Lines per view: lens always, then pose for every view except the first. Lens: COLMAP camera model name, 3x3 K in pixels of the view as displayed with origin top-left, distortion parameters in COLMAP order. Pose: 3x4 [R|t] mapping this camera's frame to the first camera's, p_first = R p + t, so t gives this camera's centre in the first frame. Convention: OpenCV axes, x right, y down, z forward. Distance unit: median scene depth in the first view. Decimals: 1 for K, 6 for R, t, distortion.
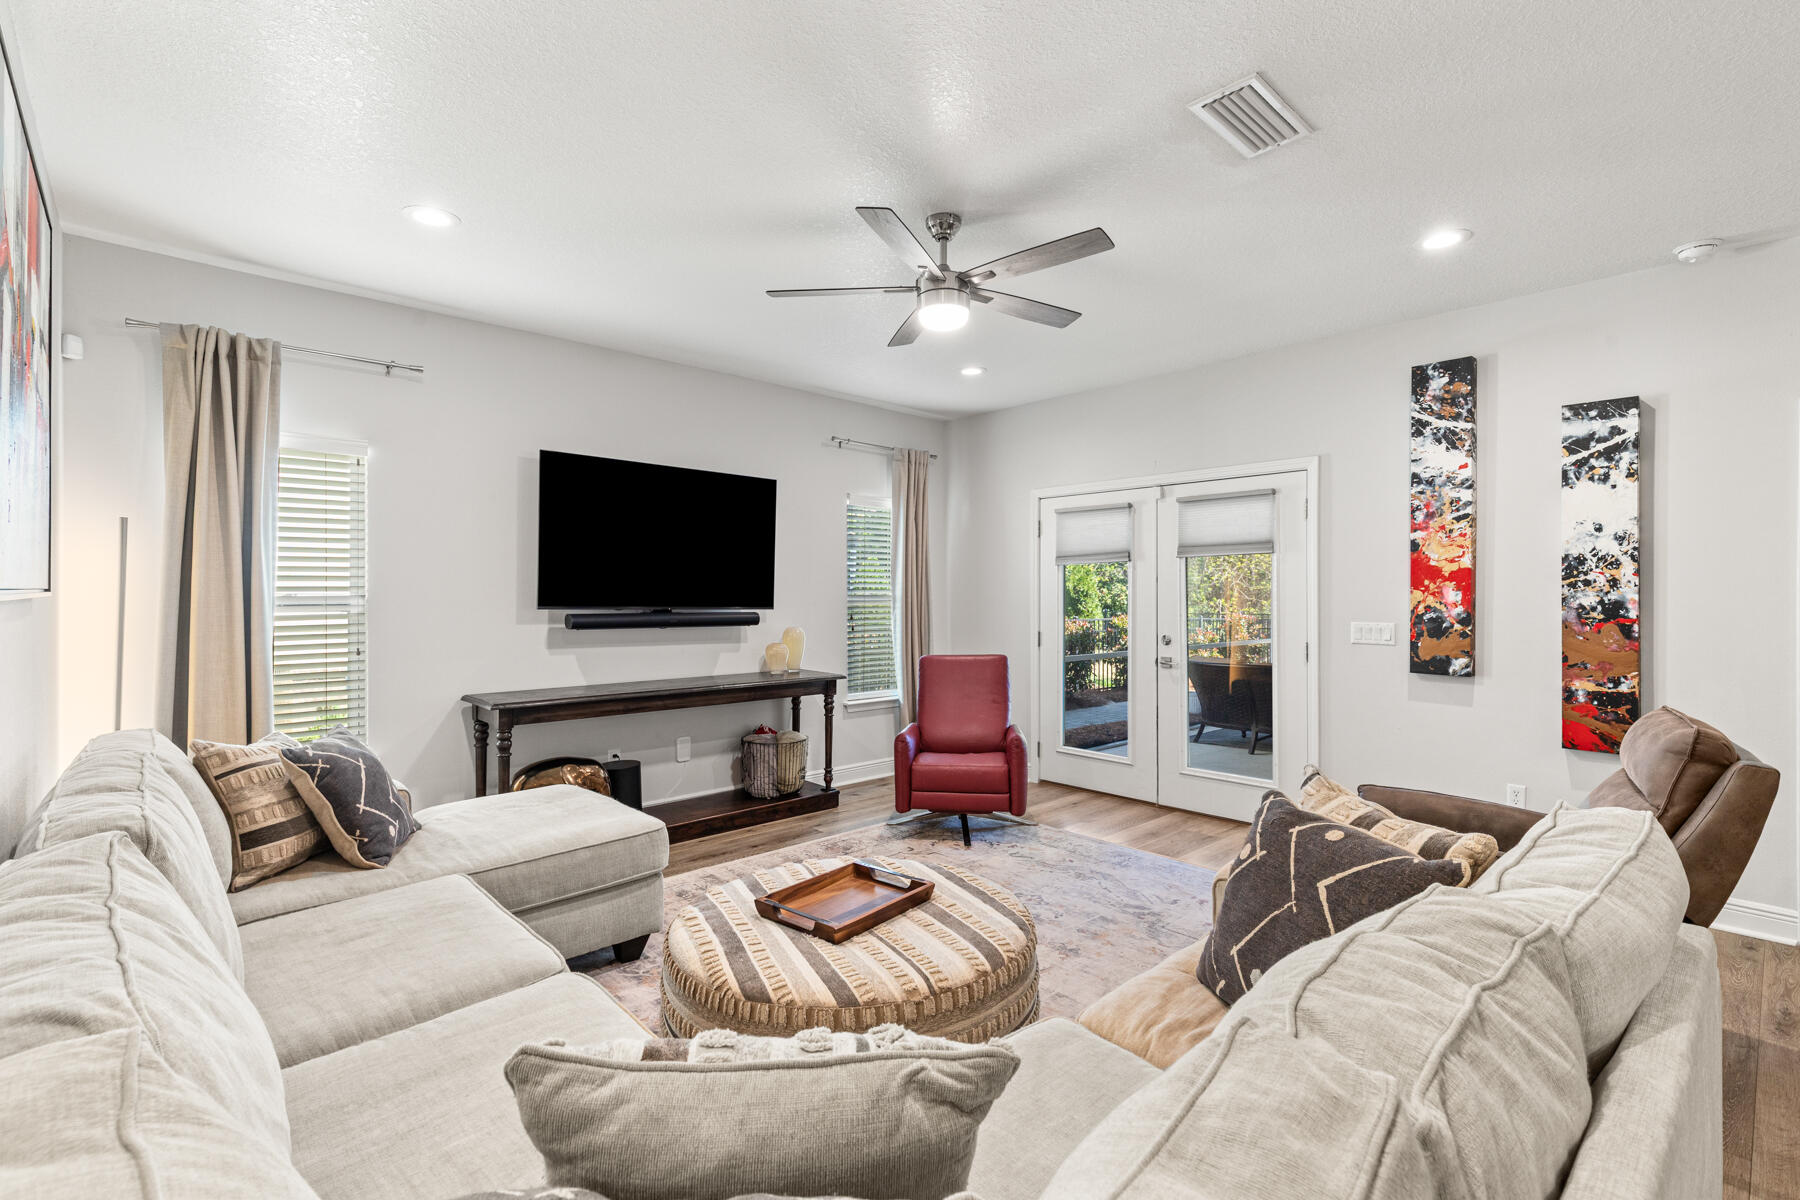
lens RADIAL K [[818.5, 0, 908.3], [0, 818.5, 601.1], [0, 0, 1]] dist [0.006953, 0.000383]
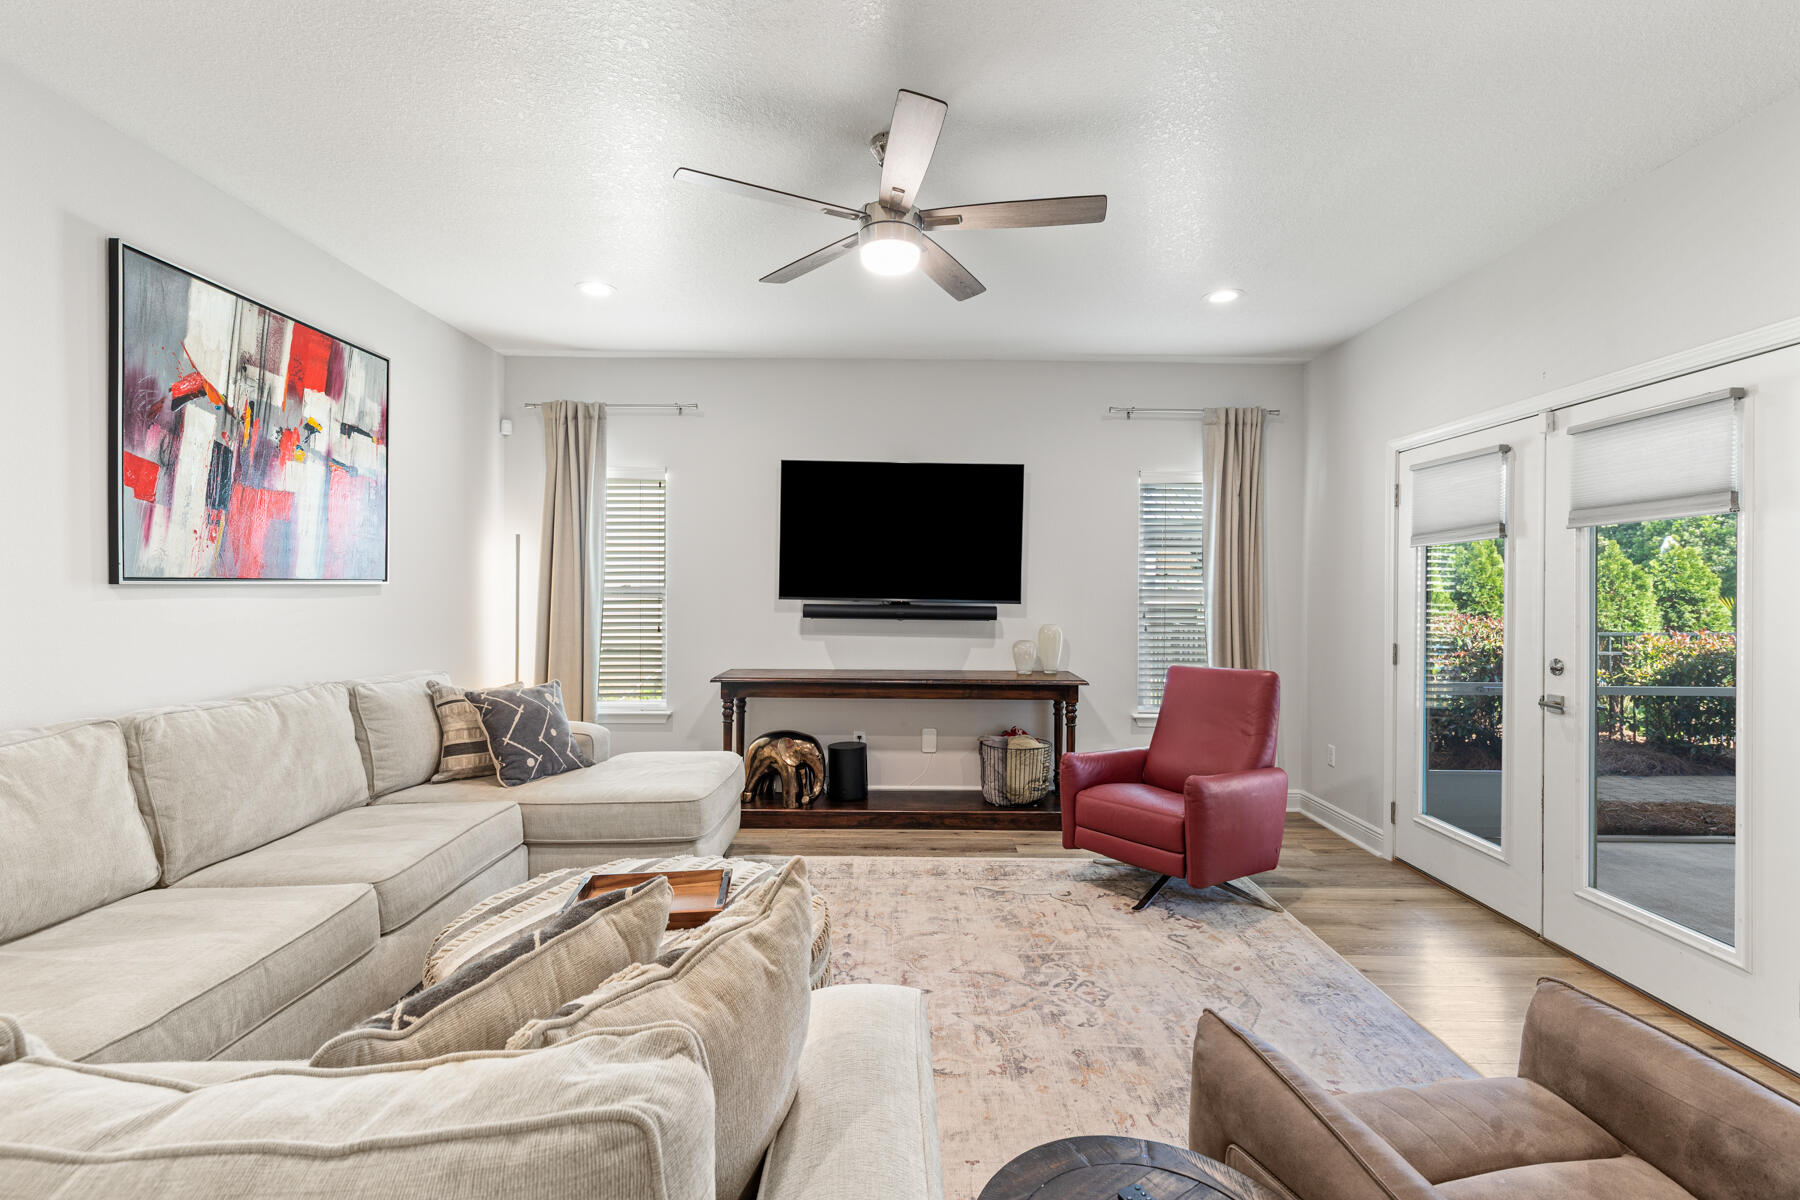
lens RADIAL K [[818.5, 0, 910.3], [0, 818.5, 593.5], [0, 0, 1]] dist [0.006953, 0.000383]
pose [[0.730822, 0.009056, -0.682508, 0.398047], [-0.012270, 0.999925, 0.000129, -0.000111], [0.682458, 0.008280, 0.730878, 0.247998]]
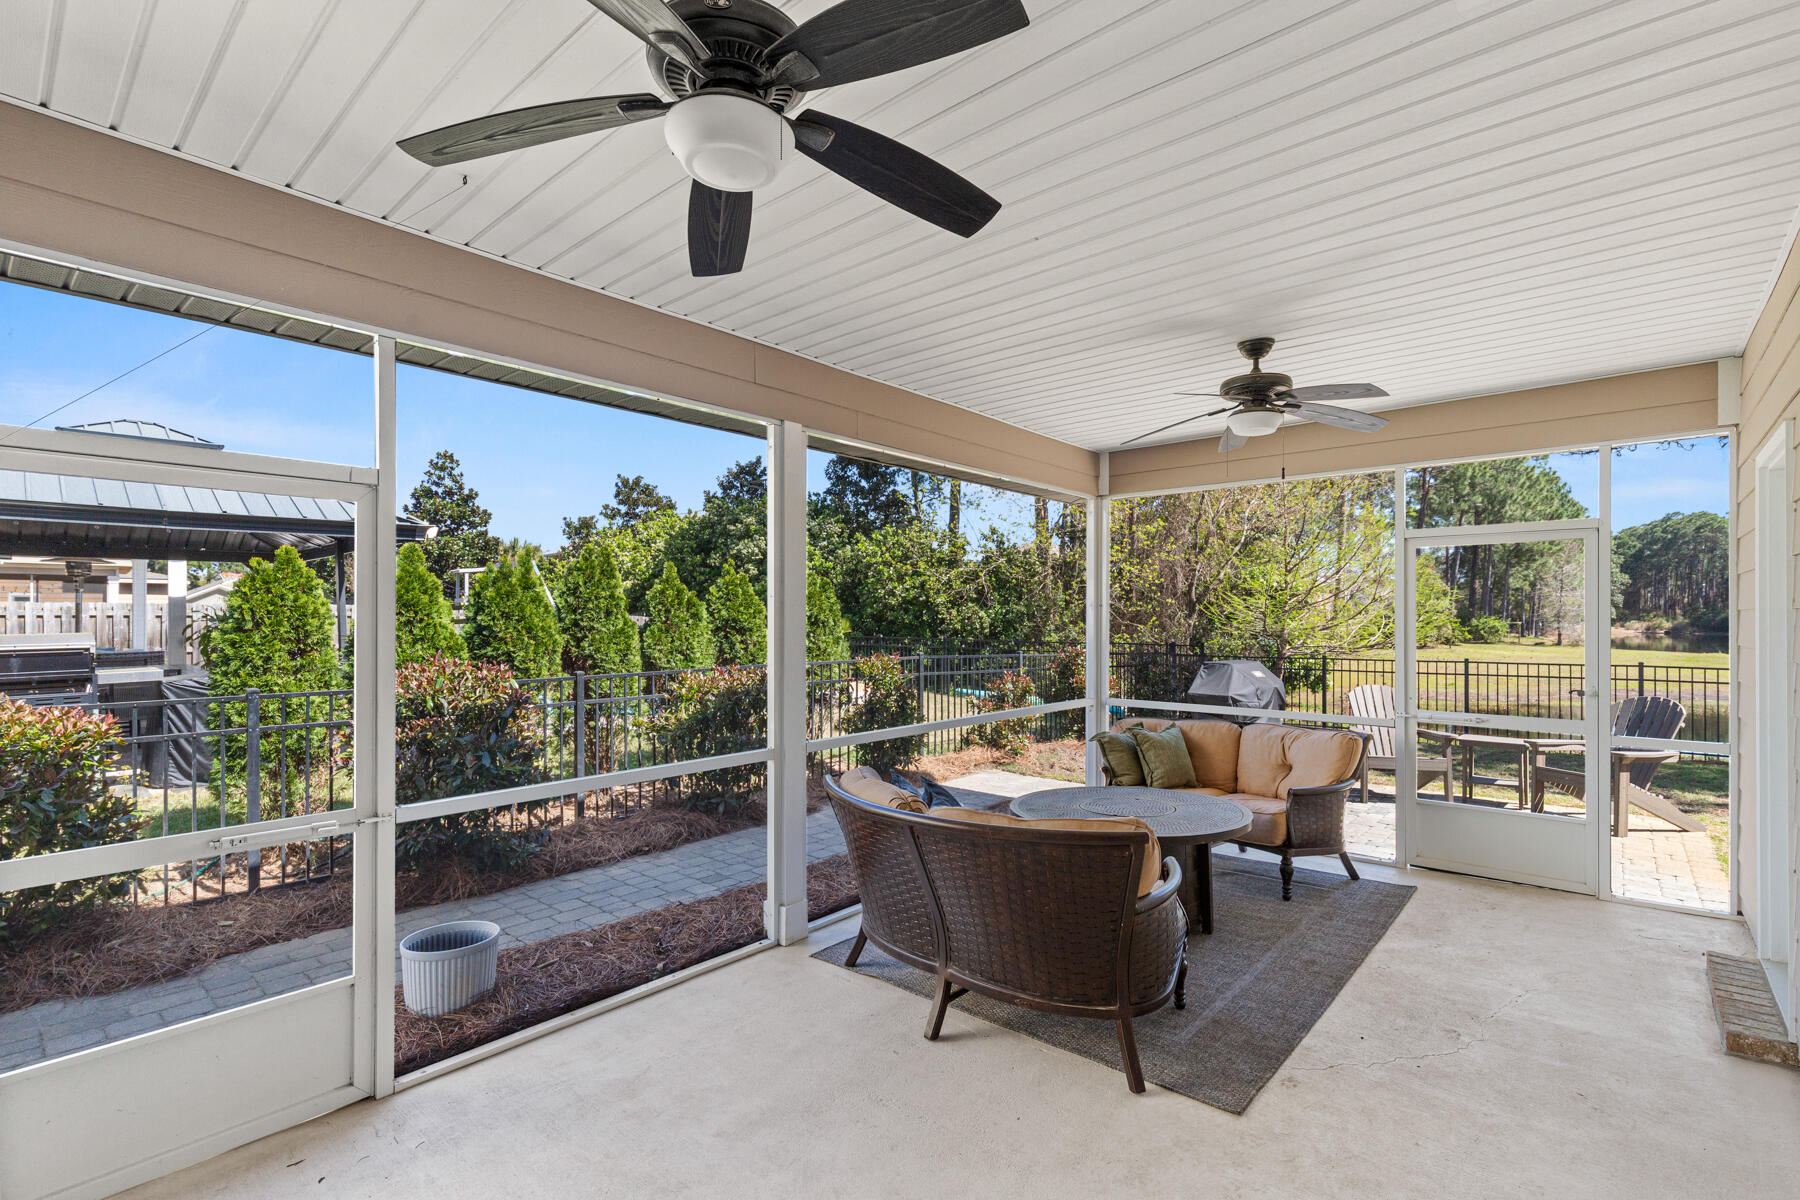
lens RADIAL K [[818.5, 0, 902.3], [0, 818.5, 610.3], [0, 0, 1]] dist [0.006953, 0.000383]
pose [[0.996774, -0.001371, 0.080245, 0.481679], [0.002462, 0.999906, -0.013506, -0.008913], [-0.080219, 0.013660, 0.996684, 0.562249]]
